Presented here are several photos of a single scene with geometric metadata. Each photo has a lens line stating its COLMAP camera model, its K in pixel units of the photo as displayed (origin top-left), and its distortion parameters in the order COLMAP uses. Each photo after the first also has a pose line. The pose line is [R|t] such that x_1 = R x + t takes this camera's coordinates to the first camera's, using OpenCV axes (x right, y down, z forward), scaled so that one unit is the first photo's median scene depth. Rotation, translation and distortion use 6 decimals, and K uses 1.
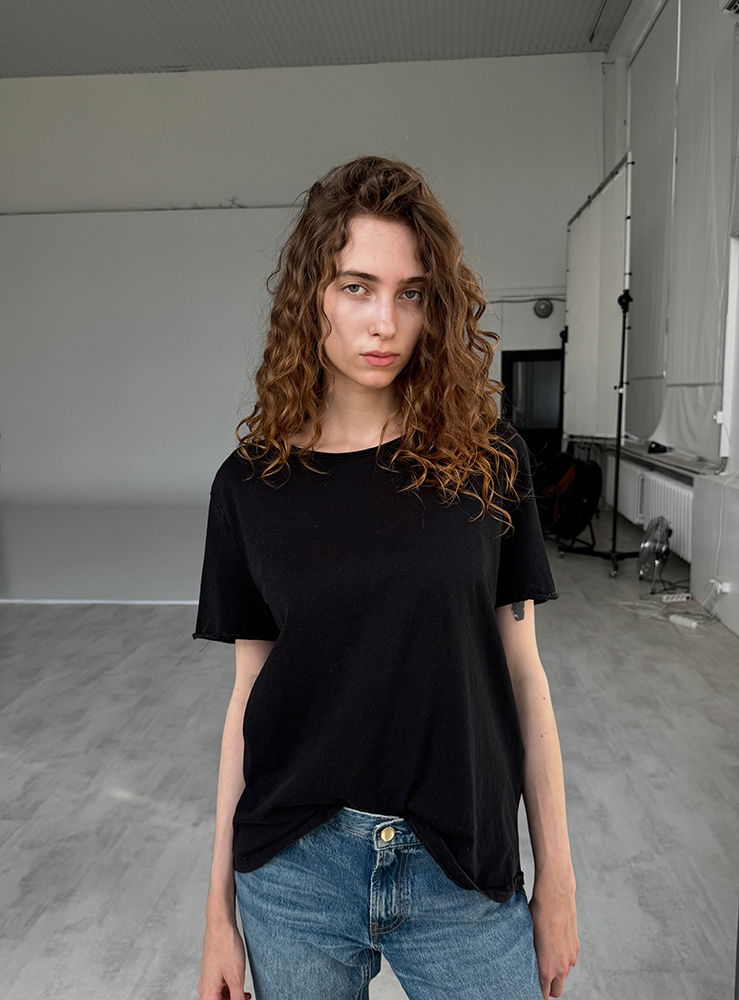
lens RADIAL K [[863.6, 0, 349.0], [0, 863.6, 504.9], [0, 0, 1]] dist [-0.001862, -0.047696]
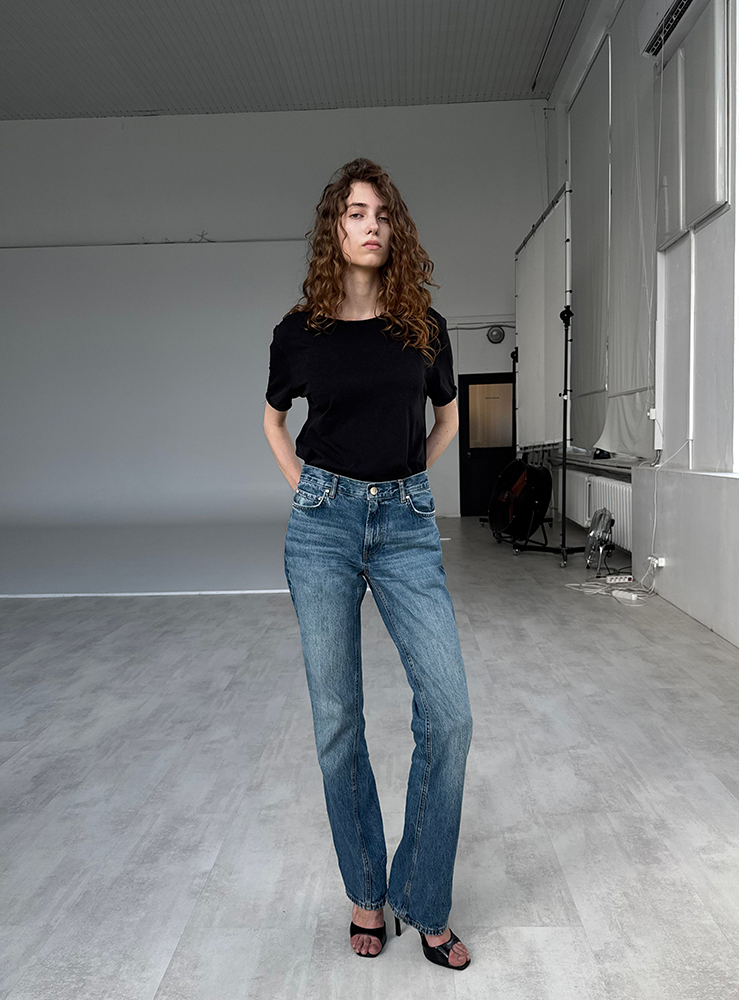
lens RADIAL K [[863.6, 0, 349.0], [0, 863.6, 504.9], [0, 0, 1]] dist [-0.001862, -0.047696]
pose [[0.999040, -0.011508, 0.042279, -0.007661], [0.013943, 0.998234, -0.057747, 0.095802], [-0.041540, 0.058281, 0.997436, -0.101701]]
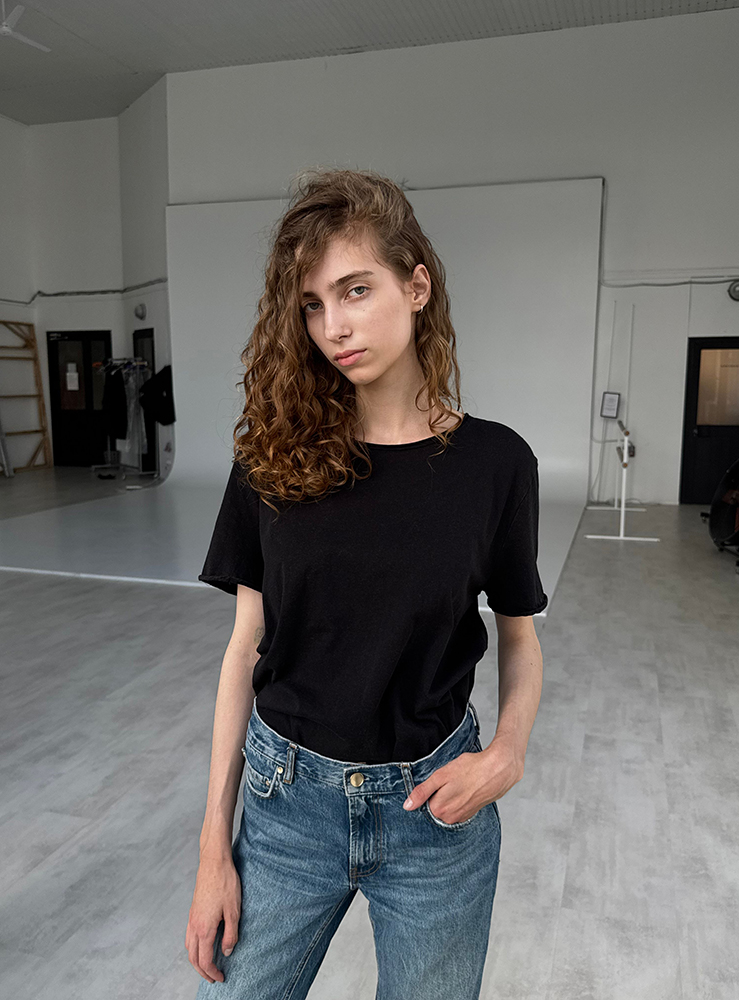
lens RADIAL K [[855.8, 0, 336.5], [0, 855.8, 497.8], [0, 0, 1]] dist [-0.009886, -0.020591]
pose [[0.972743, 0.045100, -0.227459, 0.065962], [-0.042971, 0.998974, 0.014307, -0.014716], [0.227871, -0.004143, 0.973683, 0.091667]]
